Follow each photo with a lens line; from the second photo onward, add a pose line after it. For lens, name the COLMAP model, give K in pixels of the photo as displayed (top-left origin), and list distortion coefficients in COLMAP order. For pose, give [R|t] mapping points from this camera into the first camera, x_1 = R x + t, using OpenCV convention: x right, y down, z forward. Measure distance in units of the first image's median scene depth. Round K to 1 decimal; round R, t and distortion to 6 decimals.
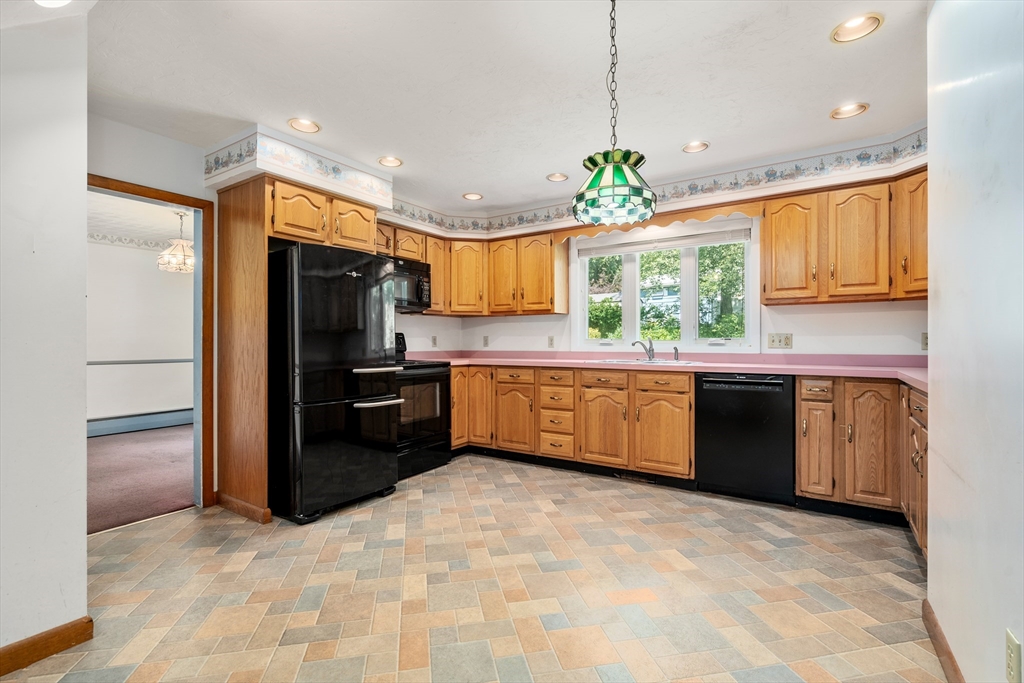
lens RADIAL K [[461.0, 0, 508.6], [0, 461.0, 337.4], [0, 0, 1]] dist [-0.000271, -0.000127]
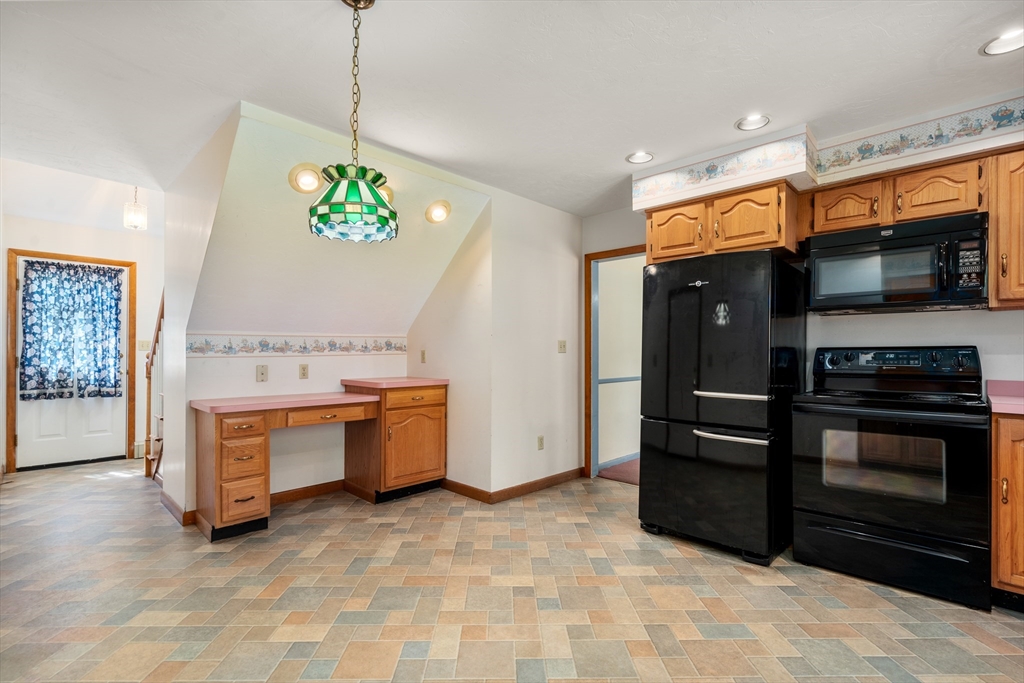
lens RADIAL K [[469.5, 0, 514.7], [0, 469.5, 347.5], [0, 0, 1]] dist [0.000270, -0.000398]
pose [[-0.172096, -0.008013, -0.985048, 0.518065], [0.005491, 0.999944, -0.009094, -0.007005], [0.985065, -0.006974, -0.172042, 0.681734]]
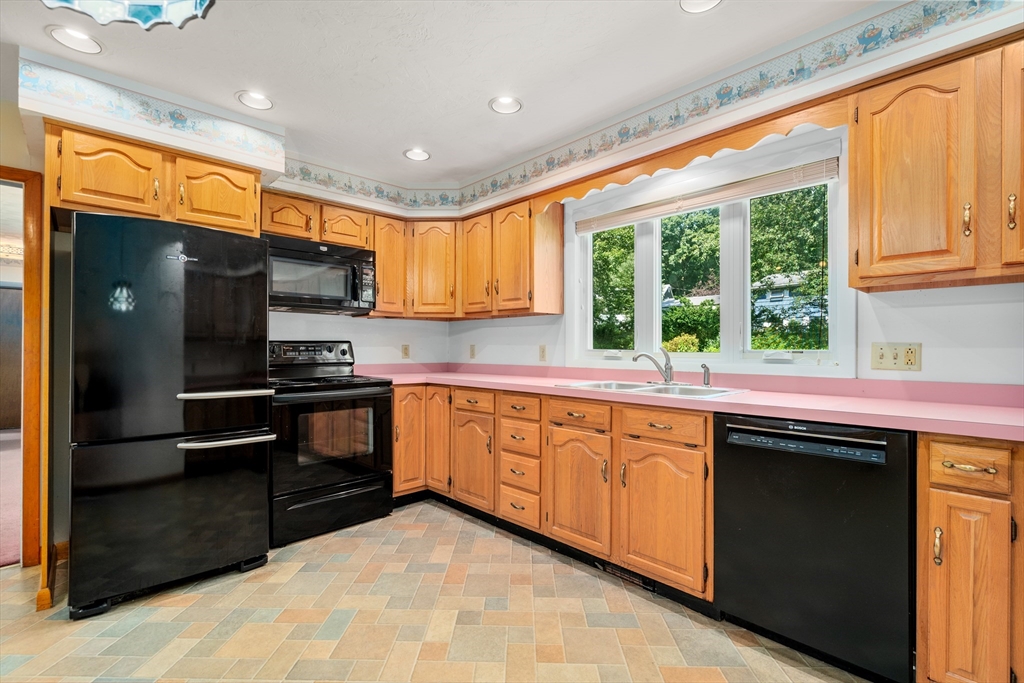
lens RADIAL K [[461.1, 0, 507.5], [0, 461.1, 345.3], [0, 0, 1]] dist [-0.002837, 0.000327]
pose [[0.975368, 0.002048, -0.220573, 0.254844], [-0.001417, 0.999994, 0.003016, -0.006225], [0.220578, -0.002629, 0.975366, 0.359218]]
